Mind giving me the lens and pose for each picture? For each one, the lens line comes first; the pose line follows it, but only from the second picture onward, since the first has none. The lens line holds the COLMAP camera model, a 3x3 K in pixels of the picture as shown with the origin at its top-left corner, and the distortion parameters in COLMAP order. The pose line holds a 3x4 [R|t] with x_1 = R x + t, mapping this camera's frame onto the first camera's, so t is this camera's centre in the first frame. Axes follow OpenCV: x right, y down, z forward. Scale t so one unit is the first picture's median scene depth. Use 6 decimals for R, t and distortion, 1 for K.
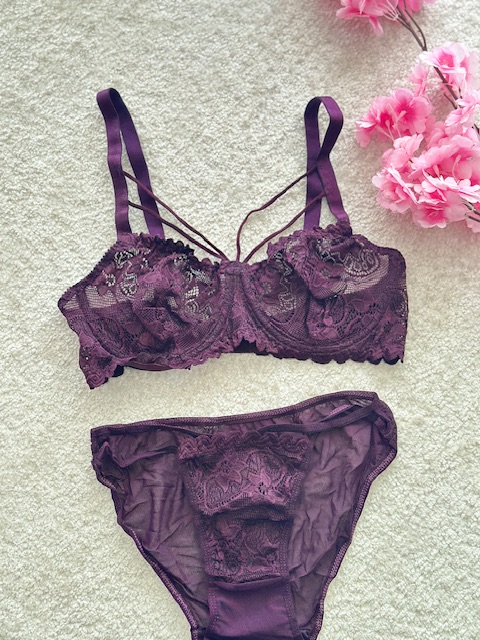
lens RADIAL K [[907.5, 0, 232.5], [0, 907.5, 305.8], [0, 0, 1]] dist [0.187230, -0.444006]
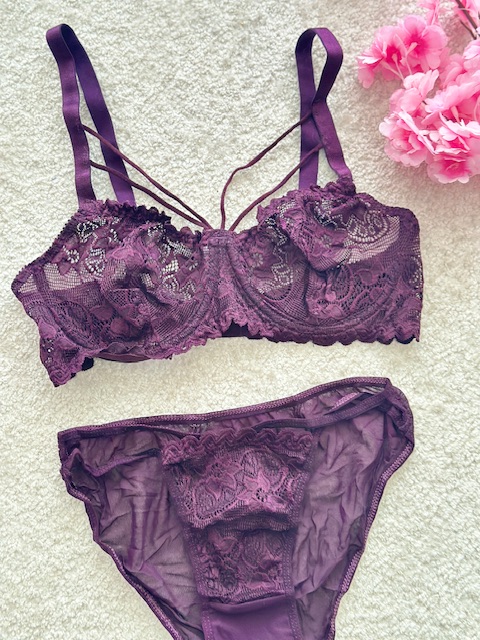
lens RADIAL K [[903.5, 0, 235.7], [0, 903.5, 321.7], [0, 0, 1]] dist [0.189599, -0.485850]
pose [[0.999070, -0.034316, 0.026089, -0.007459], [0.032282, 0.996681, 0.074728, -0.026306], [-0.028567, -0.073817, 0.996863, 0.152043]]
